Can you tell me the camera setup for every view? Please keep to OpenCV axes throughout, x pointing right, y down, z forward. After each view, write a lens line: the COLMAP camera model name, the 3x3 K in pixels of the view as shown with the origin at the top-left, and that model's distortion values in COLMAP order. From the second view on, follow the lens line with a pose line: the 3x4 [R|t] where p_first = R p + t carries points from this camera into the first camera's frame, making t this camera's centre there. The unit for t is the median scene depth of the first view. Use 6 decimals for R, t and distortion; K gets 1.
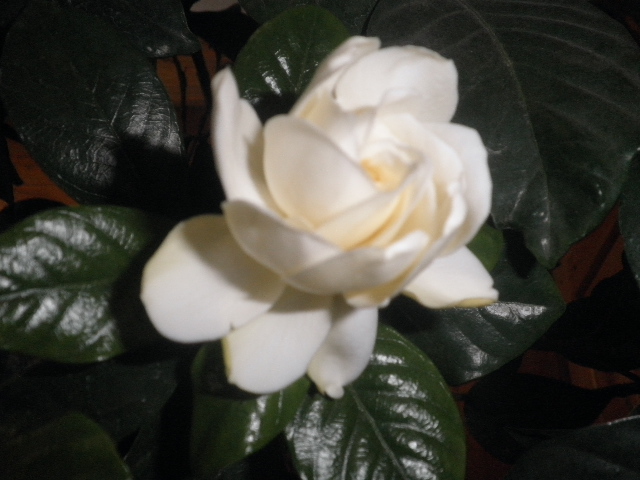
lens RADIAL K [[634.3, 0, 320.0], [0, 634.3, 240.0], [0, 0, 1]] dist [0.095598, 0.007866]
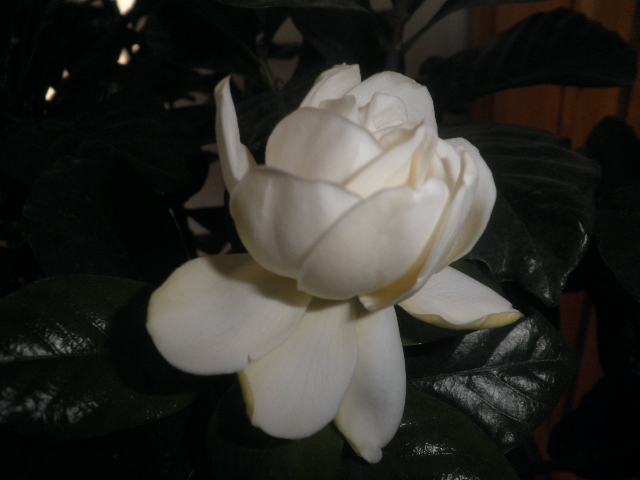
lens RADIAL K [[519.3, 0, 320.0], [0, 519.3, 240.0], [0, 0, 1]] dist [-0.008497, -0.007220]
pose [[0.990732, -0.116511, 0.069817, -0.073618], [0.135024, 0.900647, -0.413041, 0.305745], [-0.014756, 0.418640, 0.908032, 0.273956]]
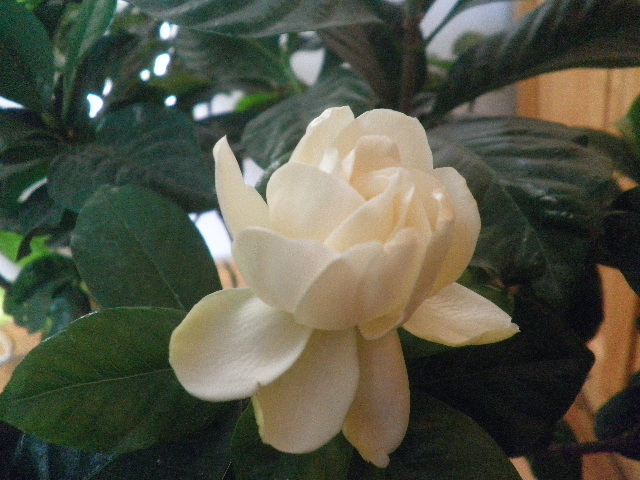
lens RADIAL K [[527.4, 0, 320.0], [0, 527.4, 240.0], [0, 0, 1]] dist [-0.006728, 0.003430]
pose [[0.984014, -0.170531, -0.051348, 0.039048], [0.139091, 0.915943, -0.376434, 0.260648], [0.111226, 0.363274, 0.925020, 0.154628]]
